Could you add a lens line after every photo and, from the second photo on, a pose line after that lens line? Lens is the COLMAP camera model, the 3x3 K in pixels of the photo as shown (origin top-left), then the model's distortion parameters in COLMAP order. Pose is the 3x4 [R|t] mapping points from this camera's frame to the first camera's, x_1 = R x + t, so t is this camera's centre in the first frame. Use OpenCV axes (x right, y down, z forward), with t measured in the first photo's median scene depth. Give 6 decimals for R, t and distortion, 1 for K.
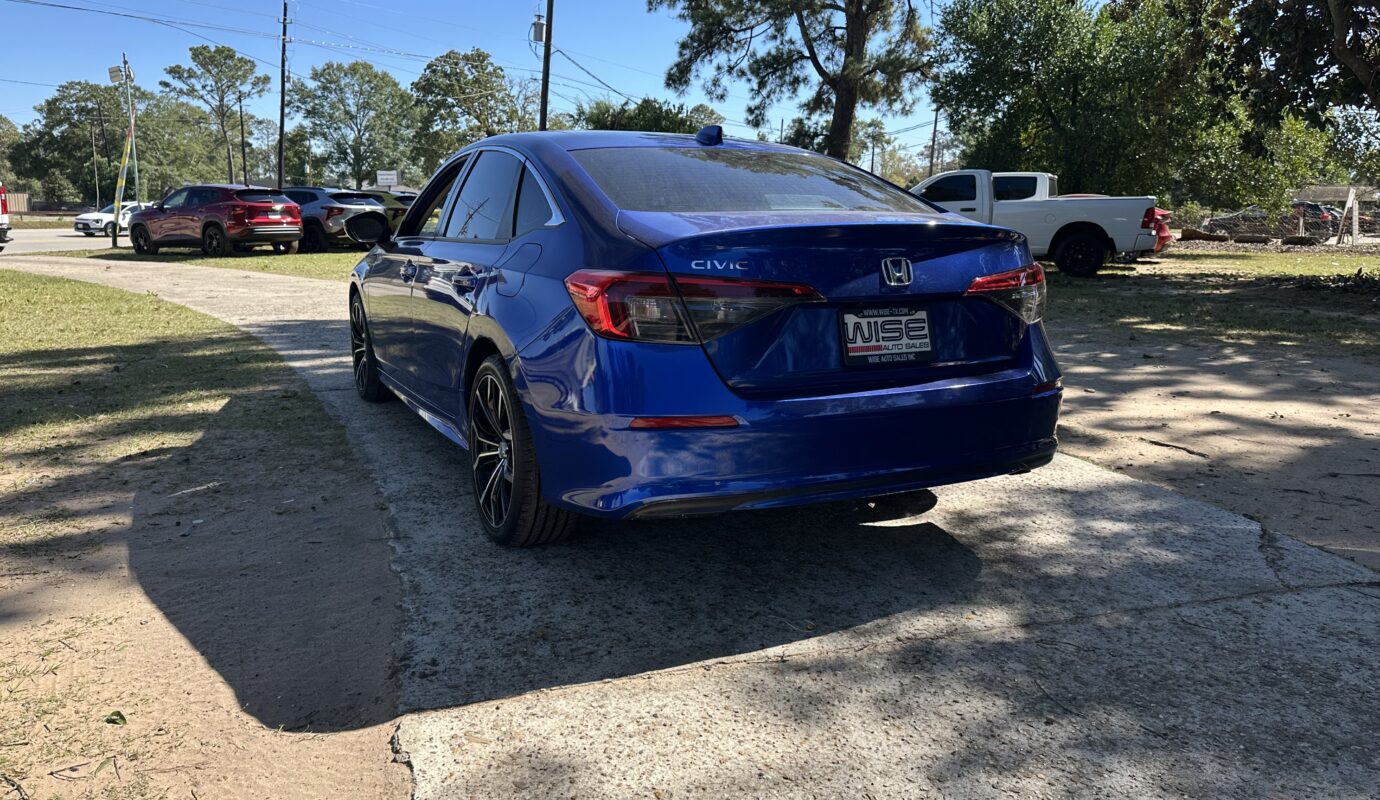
lens RADIAL K [[963.0, 0, 690.0], [0, 963.0, 400.0], [0, 0, 1]] dist [0.008846, -0.005234]
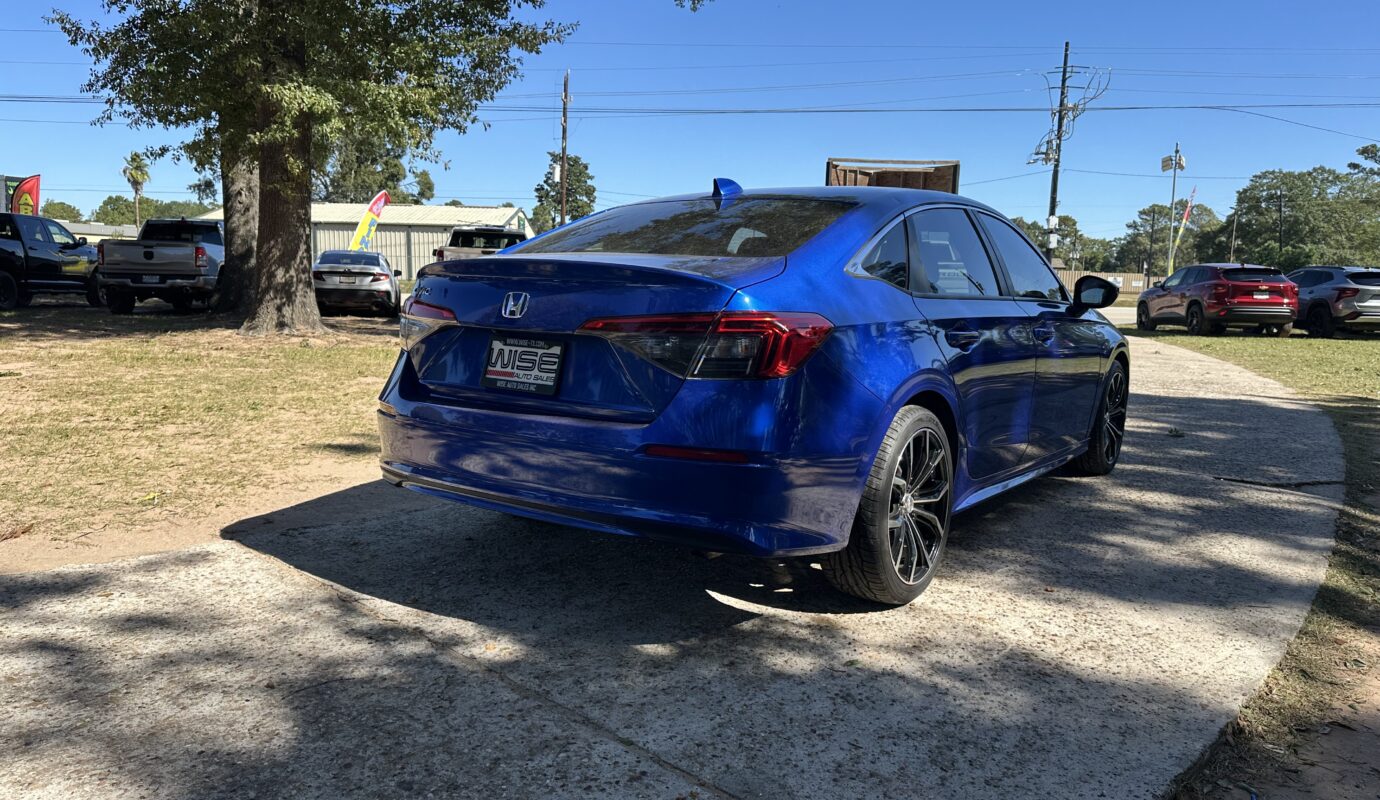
lens RADIAL K [[963.0, 0, 690.0], [0, 963.0, 400.0], [0, 0, 1]] dist [0.008846, -0.005234]
pose [[0.470878, 0.117543, -0.874332, 0.148153], [-0.191244, 0.981117, 0.028903, -0.011482], [0.861220, 0.153601, 0.484466, 0.078807]]
